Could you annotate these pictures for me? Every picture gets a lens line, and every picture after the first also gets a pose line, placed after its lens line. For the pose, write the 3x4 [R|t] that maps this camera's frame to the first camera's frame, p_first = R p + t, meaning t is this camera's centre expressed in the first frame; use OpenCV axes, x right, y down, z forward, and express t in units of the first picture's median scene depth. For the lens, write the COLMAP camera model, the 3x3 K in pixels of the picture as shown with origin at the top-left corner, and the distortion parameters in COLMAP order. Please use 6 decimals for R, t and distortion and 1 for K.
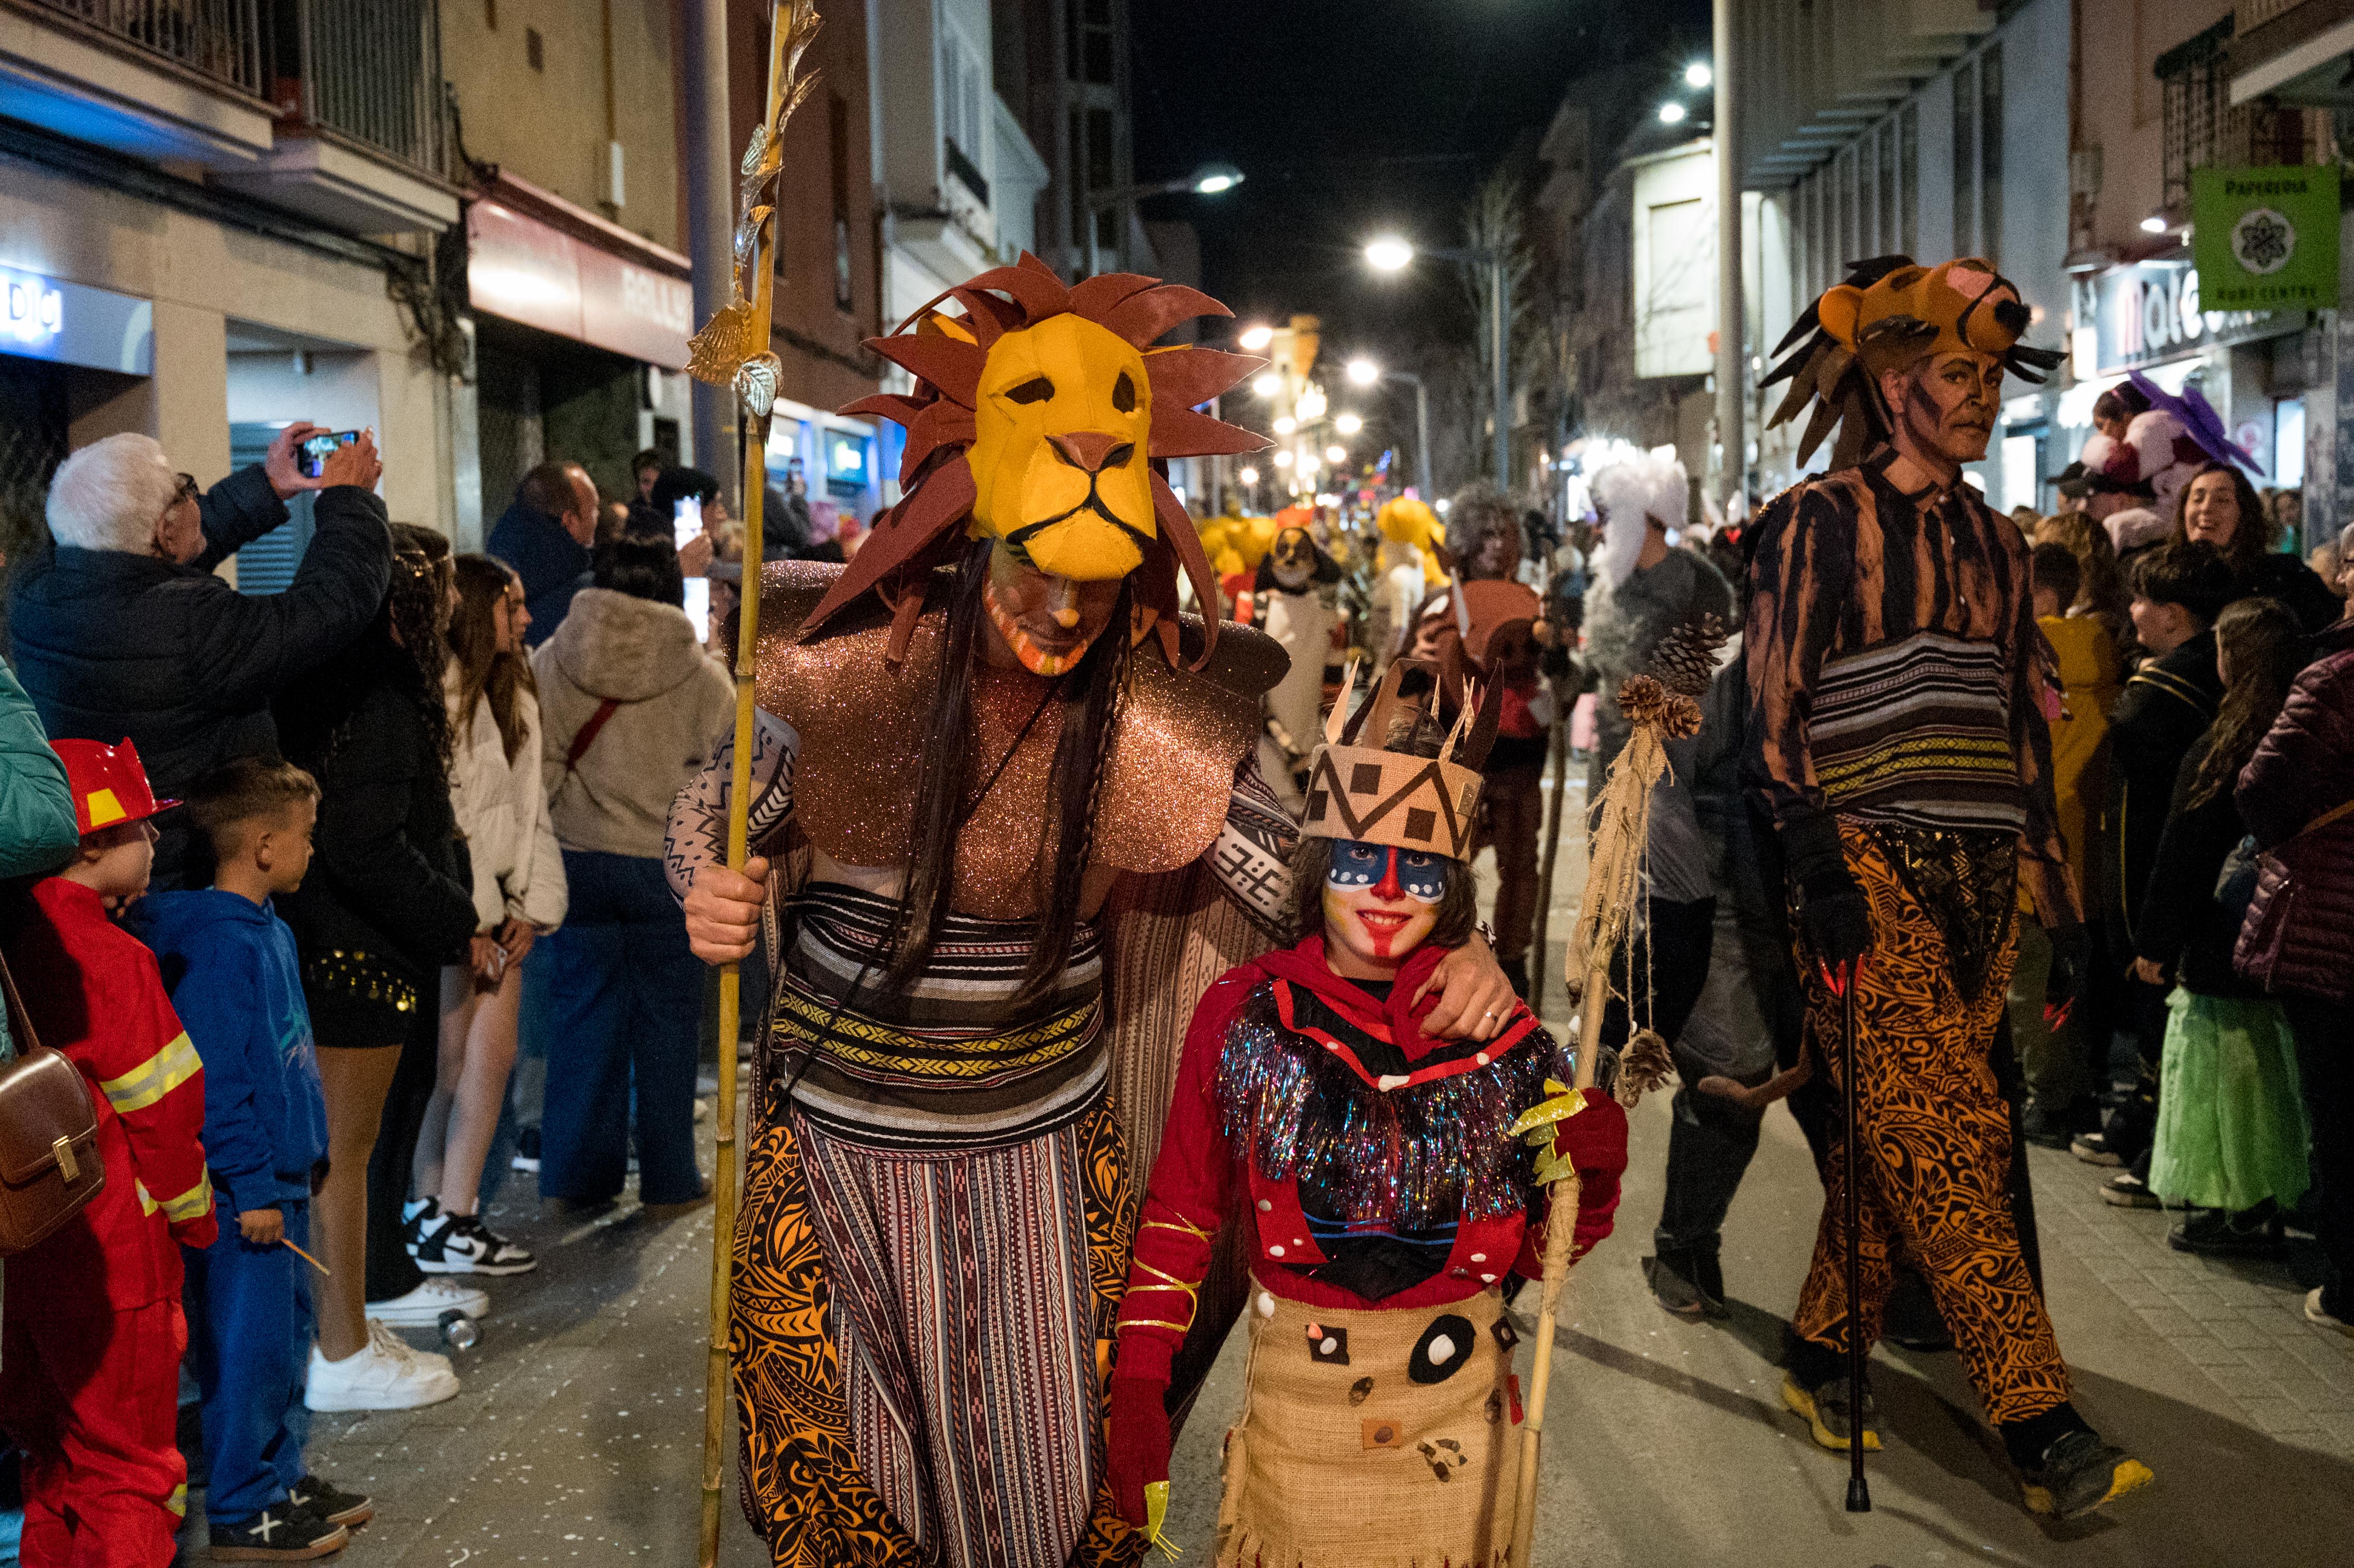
lens RADIAL K [[2816.5, 0, 1184.2], [0, 2816.5, 790.4], [0, 0, 1]] dist [-0.000263, 0.001241]
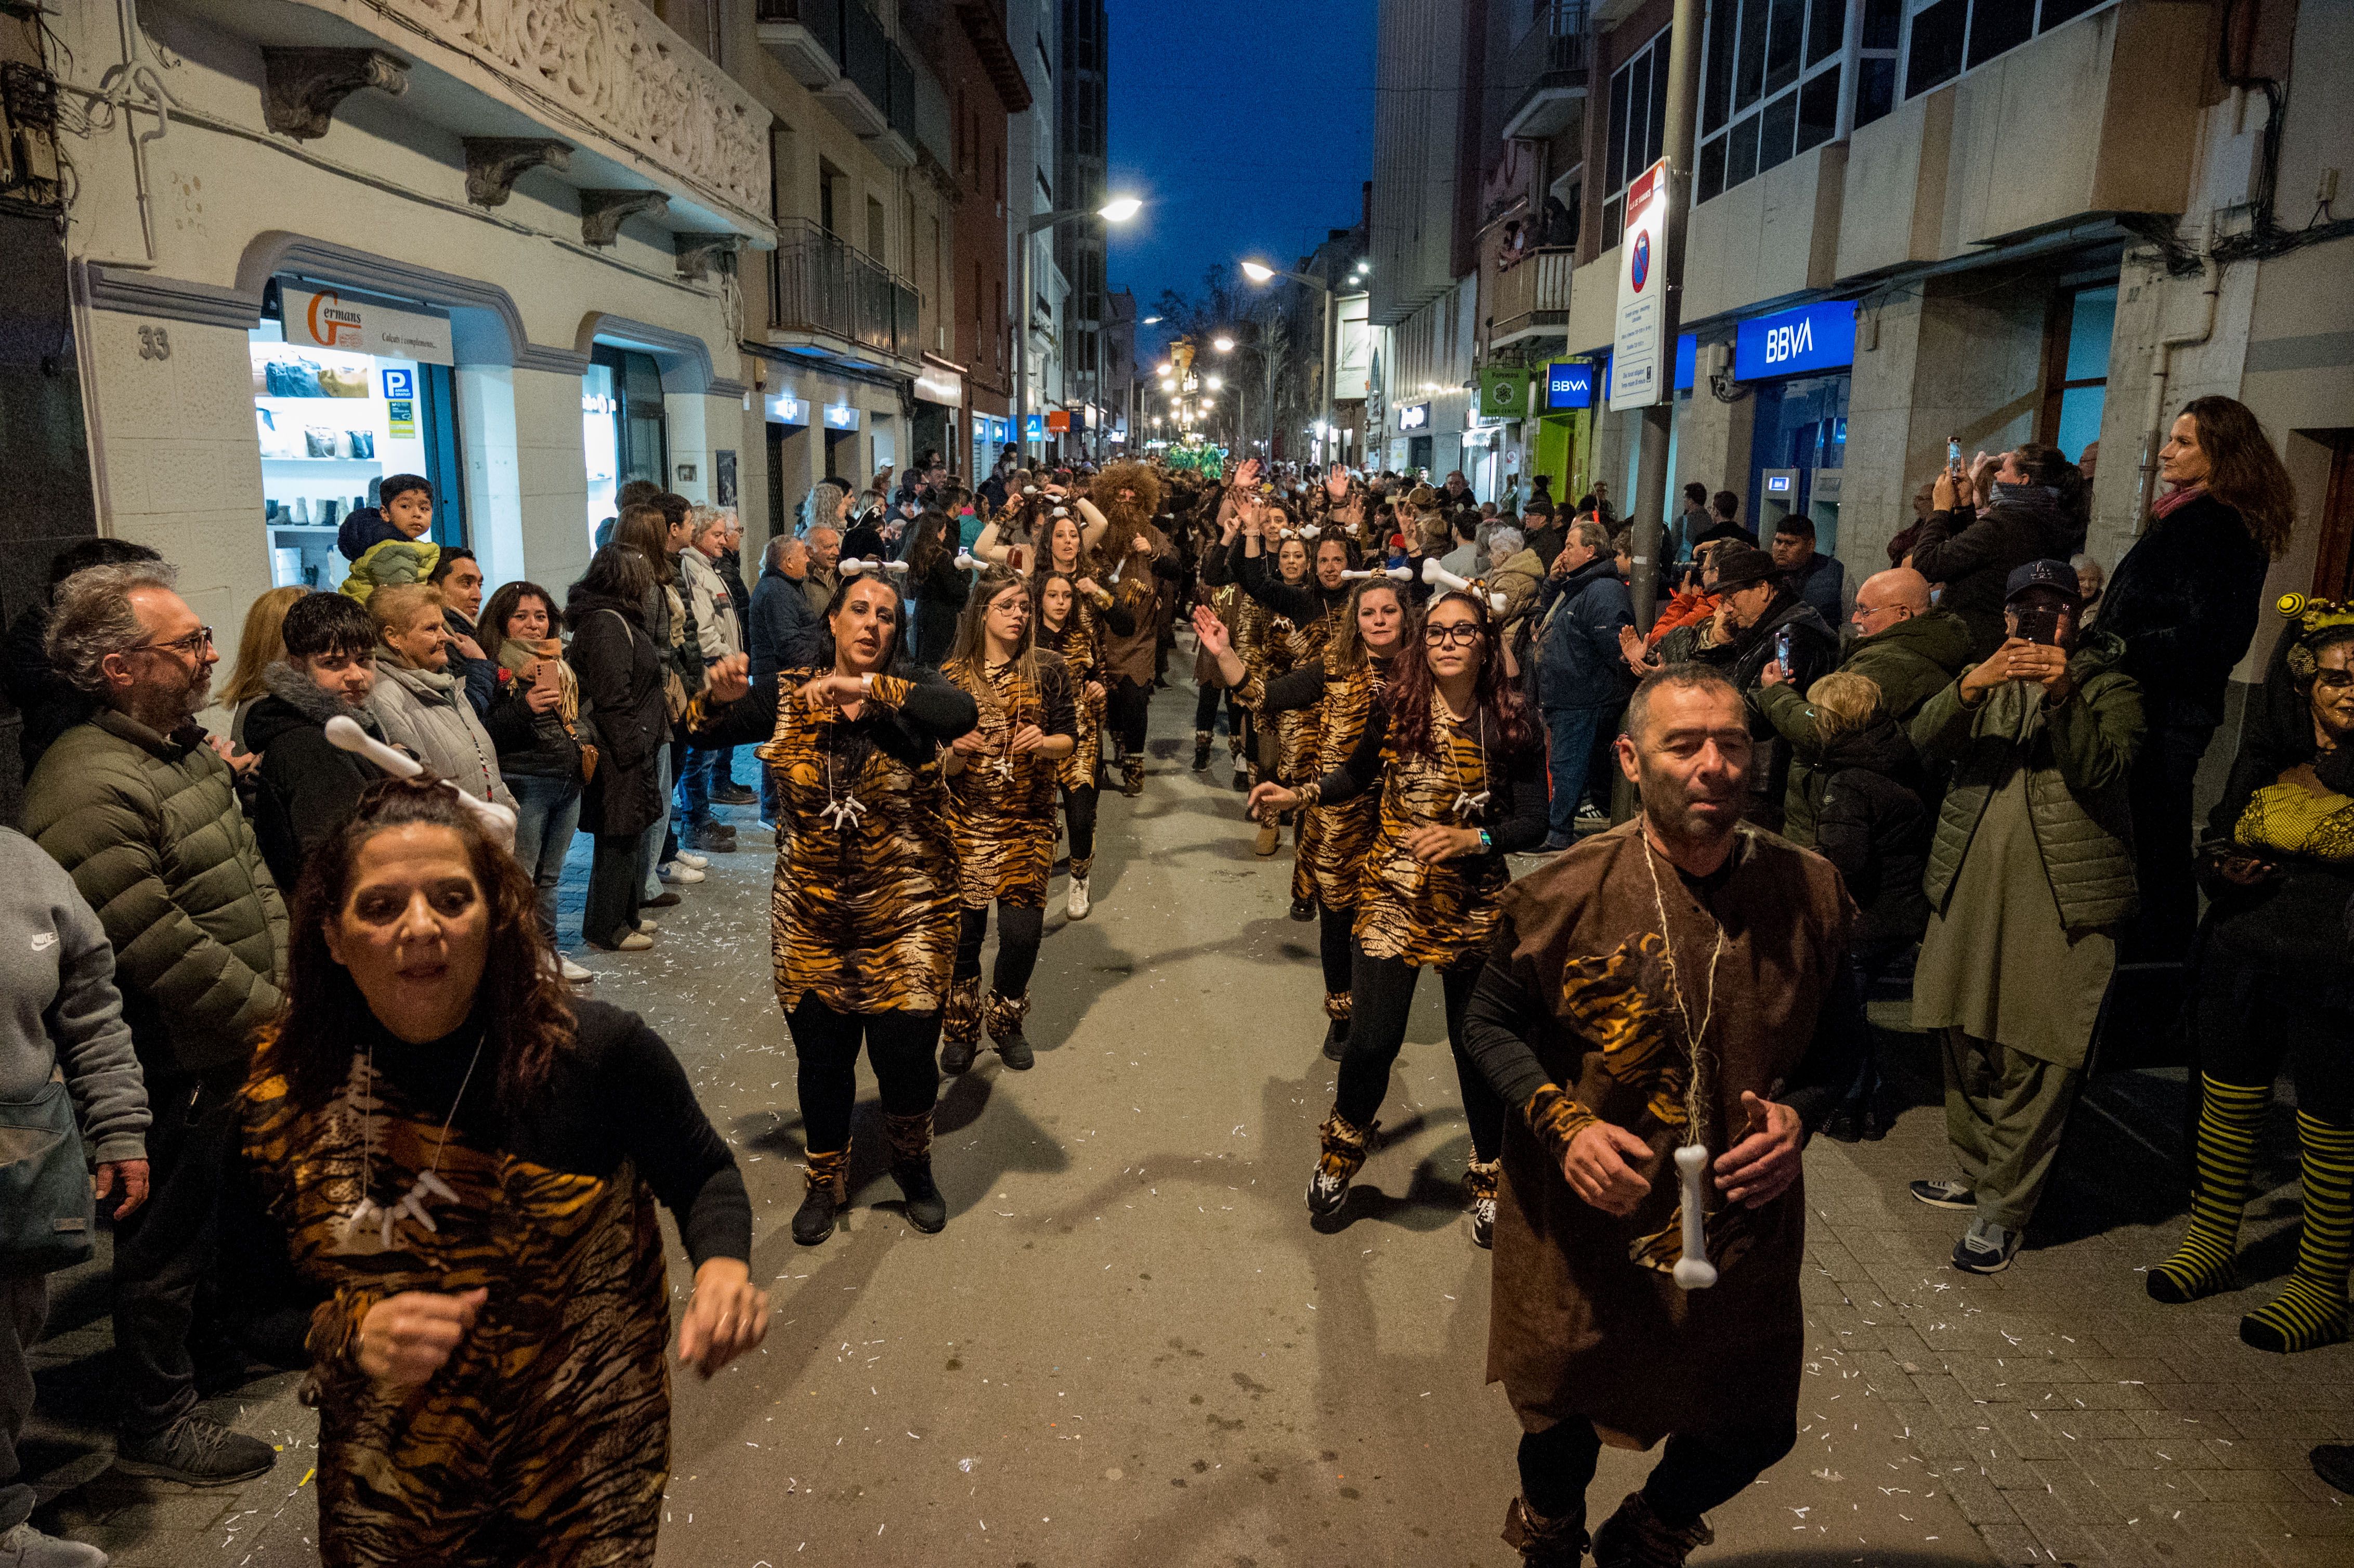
lens RADIAL K [[1571.3, 0, 1175.9], [0, 1571.3, 794.2], [0, 0, 1]] dist [-0.000815, -0.001041]
pose [[0.998584, 0.030135, 0.043839, -0.015592], [-0.035443, 0.991415, 0.125856, 0.018008], [-0.039670, -0.127232, 0.991079, -0.422010]]
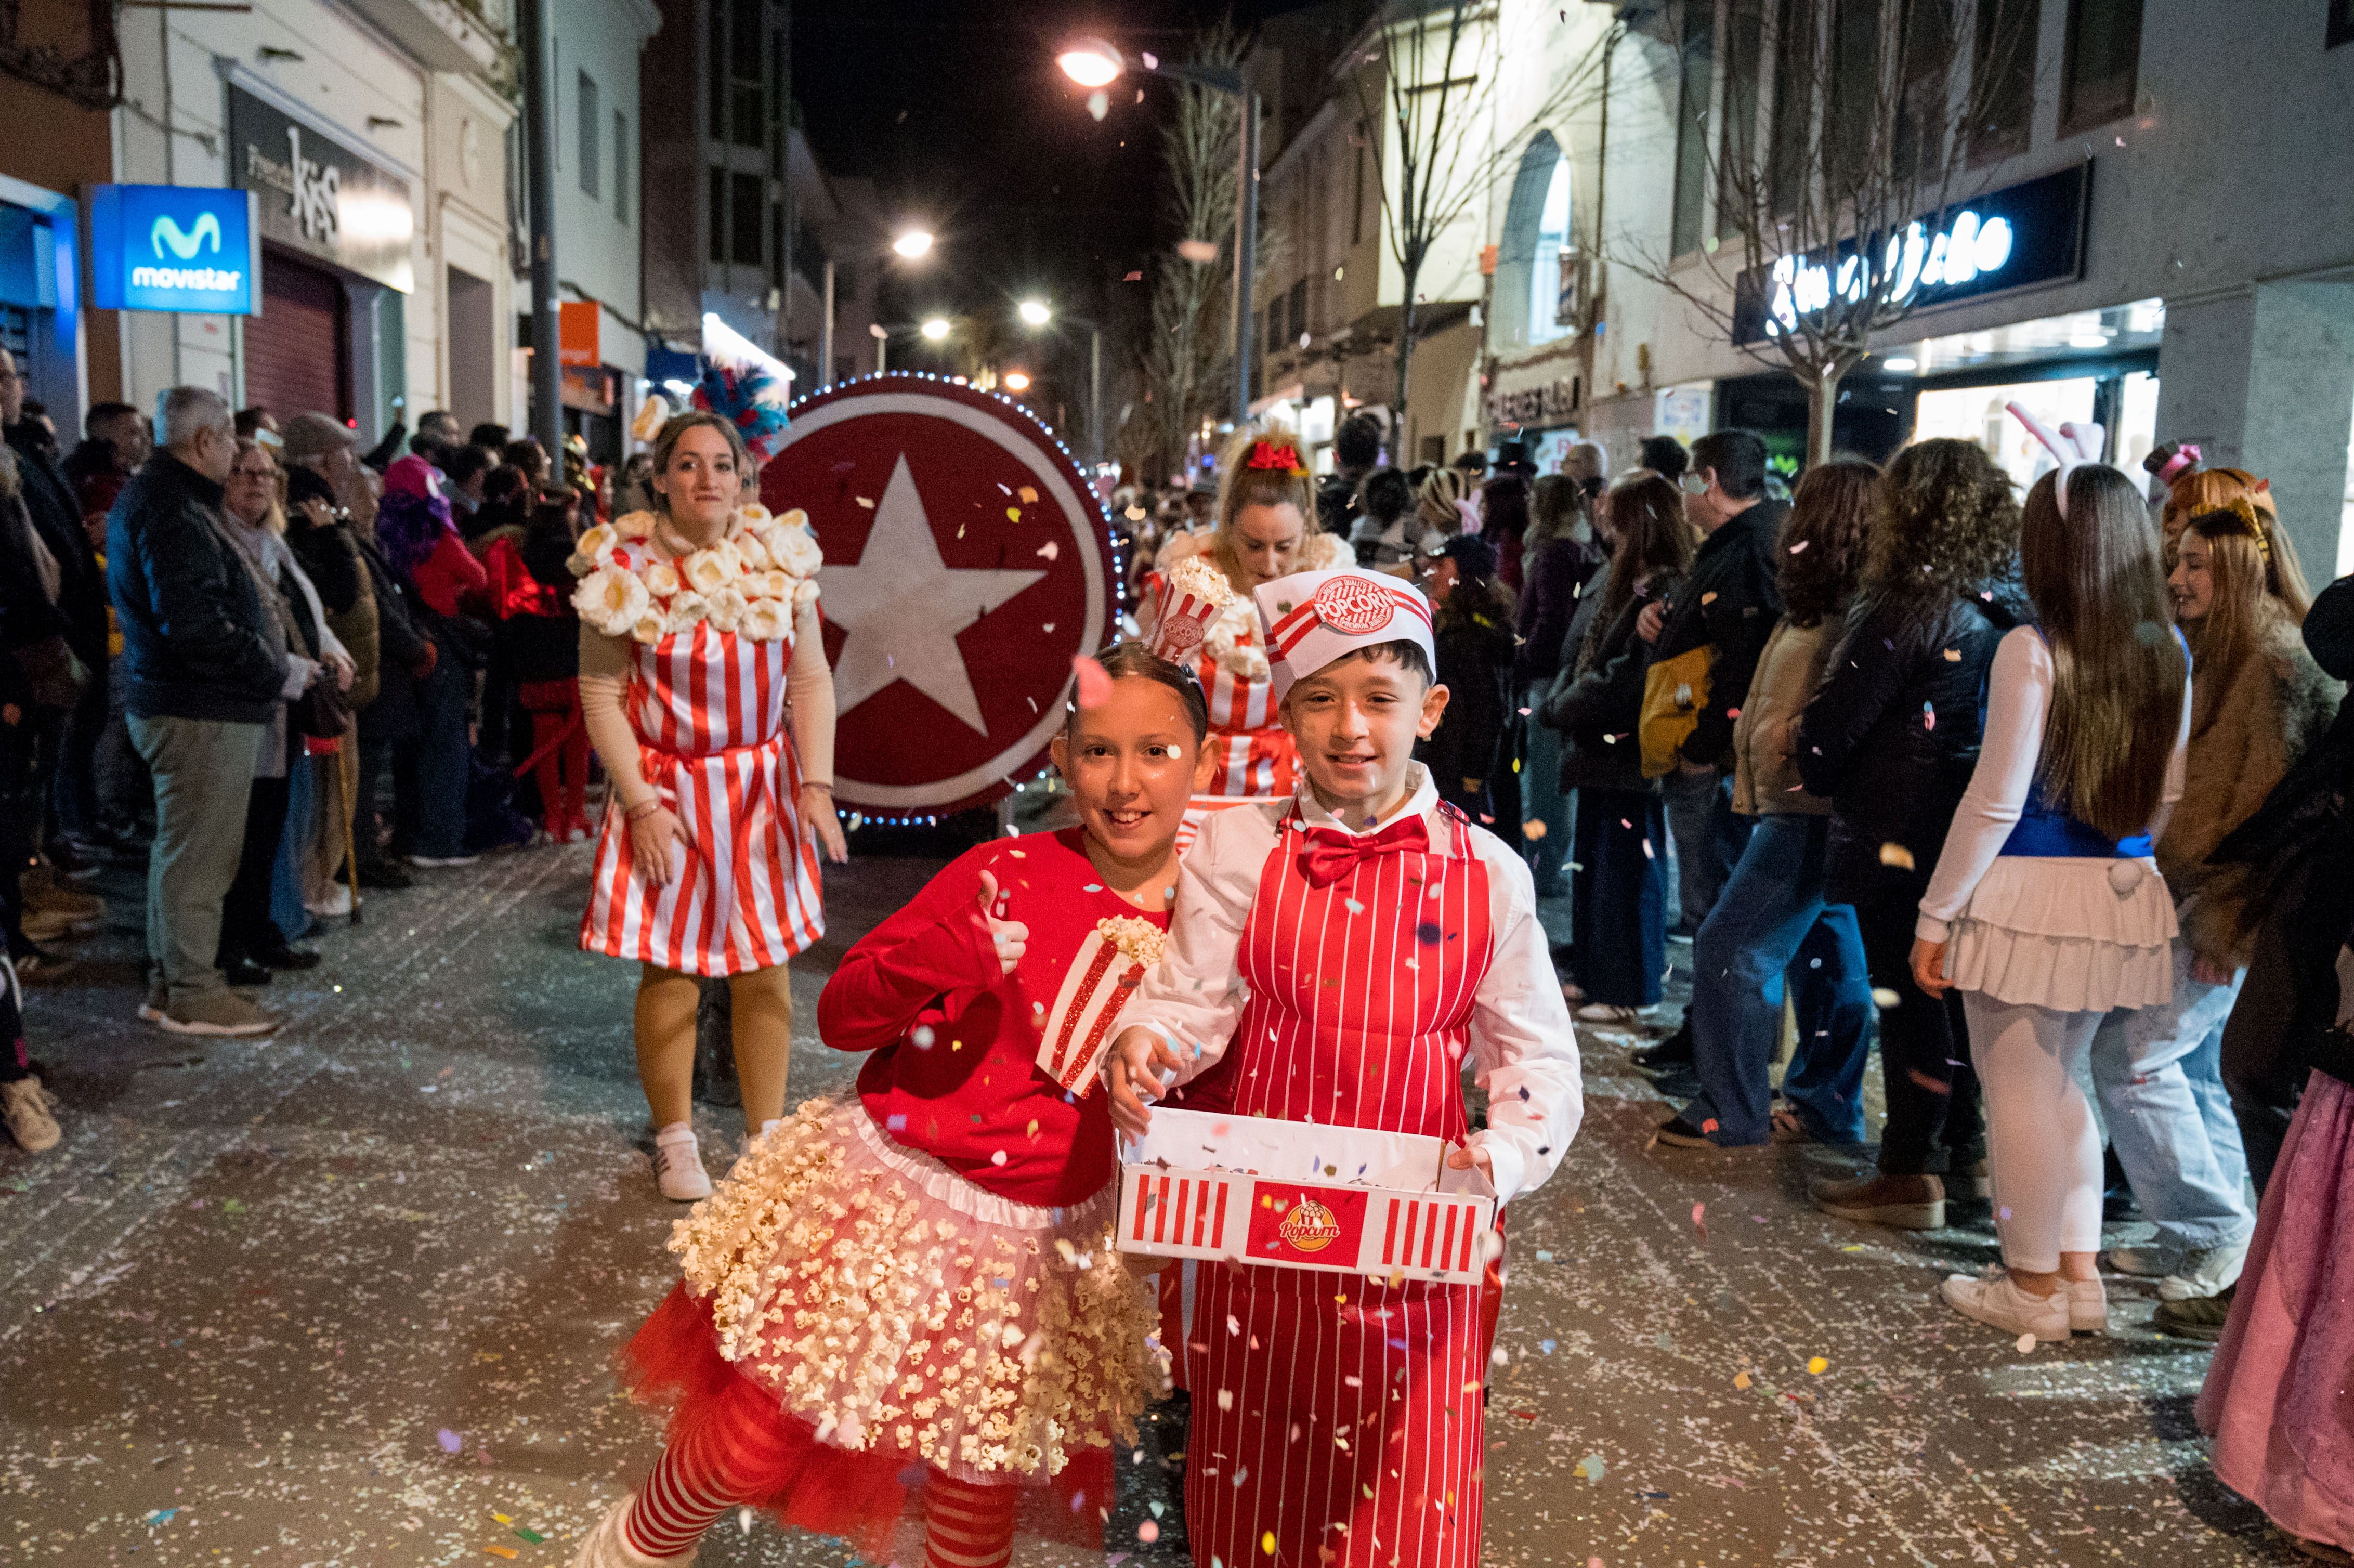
lens RADIAL K [[2067.9, 0, 1186.8], [0, 2067.9, 802.4], [0, 0, 1]] dist [0.003474, 0.004299]
pose [[0.988646, 0.032030, 0.146812, 0.037852], [-0.040338, 0.997728, 0.053968, -0.054607], [-0.144750, -0.059277, 0.987691, 0.658494]]
